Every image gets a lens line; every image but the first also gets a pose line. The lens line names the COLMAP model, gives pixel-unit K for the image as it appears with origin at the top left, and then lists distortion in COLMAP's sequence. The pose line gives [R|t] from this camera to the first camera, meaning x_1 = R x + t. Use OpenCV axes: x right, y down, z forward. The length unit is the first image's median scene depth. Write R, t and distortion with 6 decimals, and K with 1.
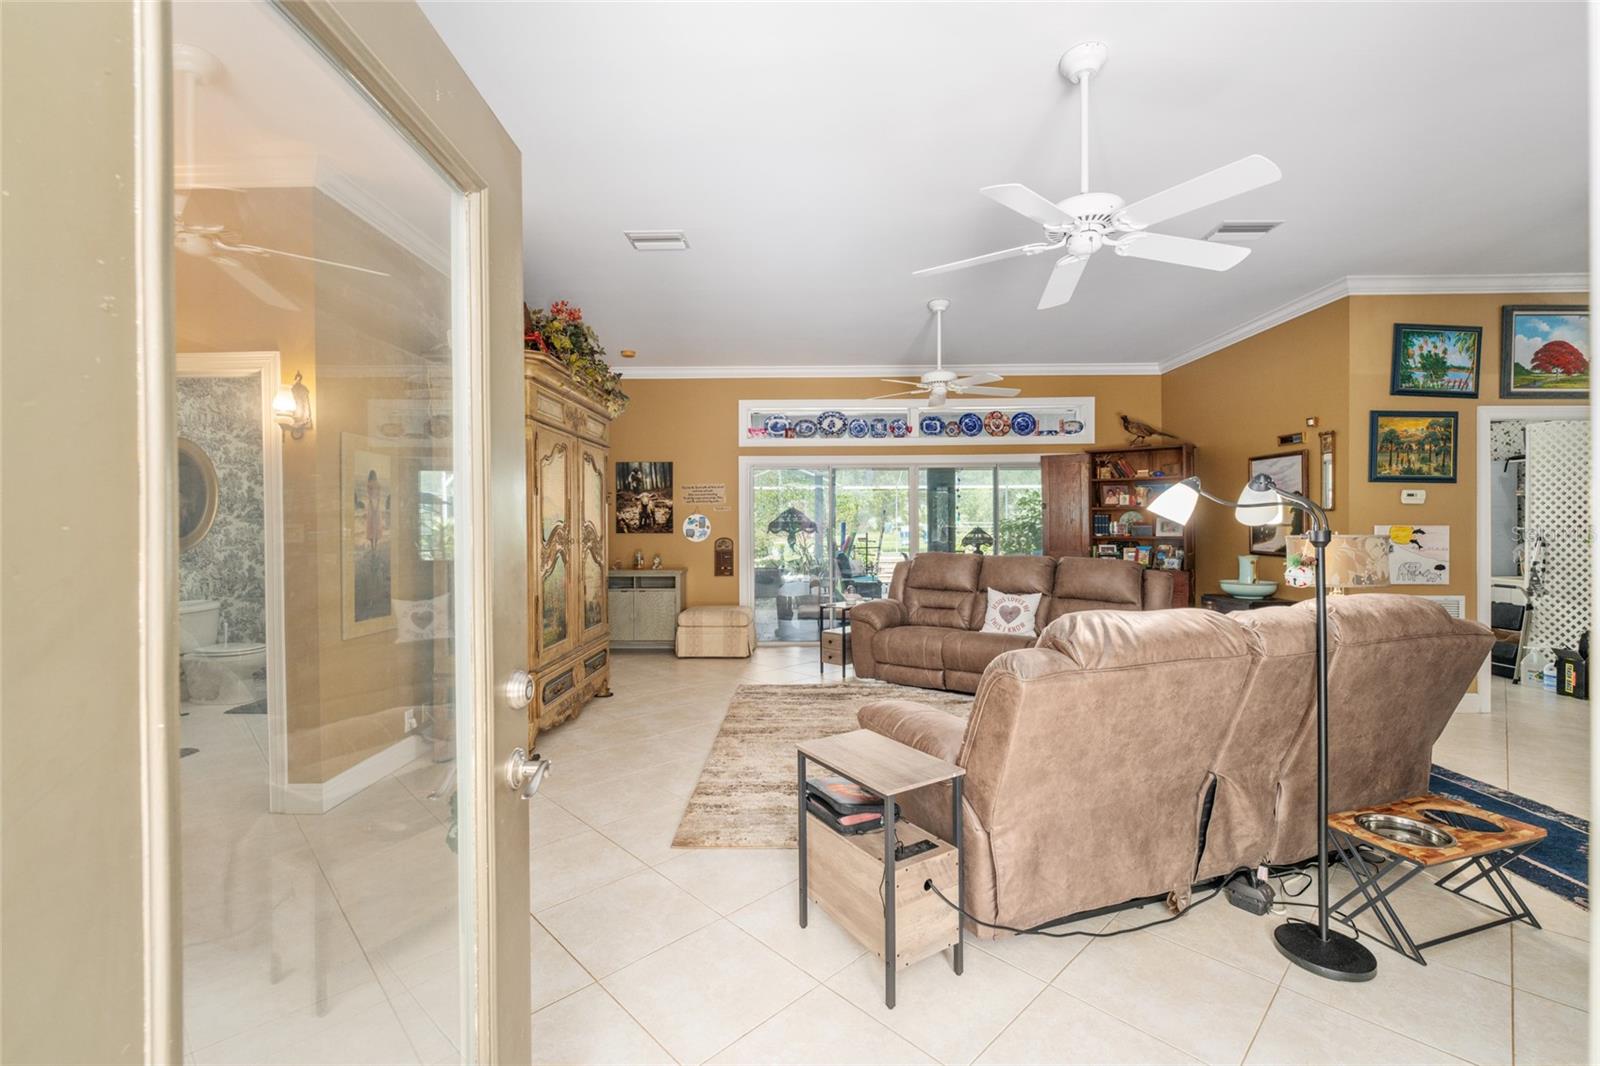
lens RADIAL K [[674.3, 0, 793.7], [0, 674.3, 536.7], [0, 0, 1]] dist [-0.007171, -0.000486]
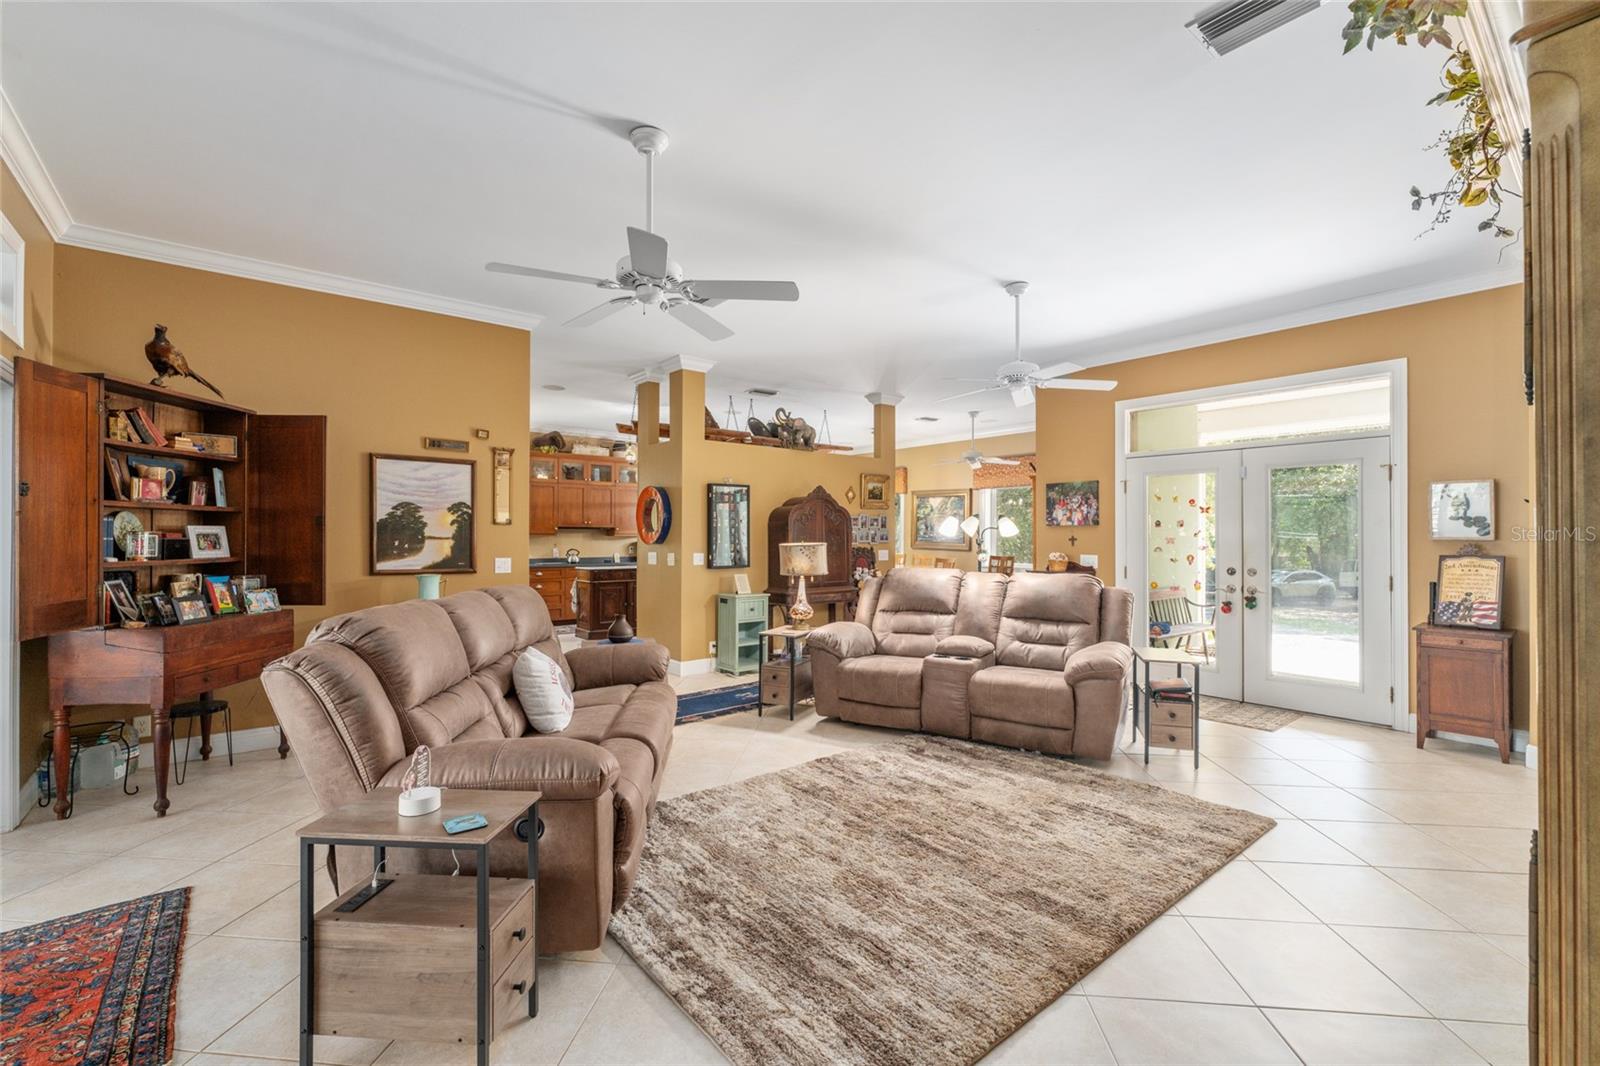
lens RADIAL K [[674.3, 0, 820.7], [0, 674.3, 552.5], [0, 0, 1]] dist [-0.007171, -0.000486]
pose [[-0.659823, -0.015177, 0.751268, -0.270793], [0.013969, 0.999375, 0.032458, -0.019571], [-0.751291, 0.031911, -0.659199, 1.144364]]
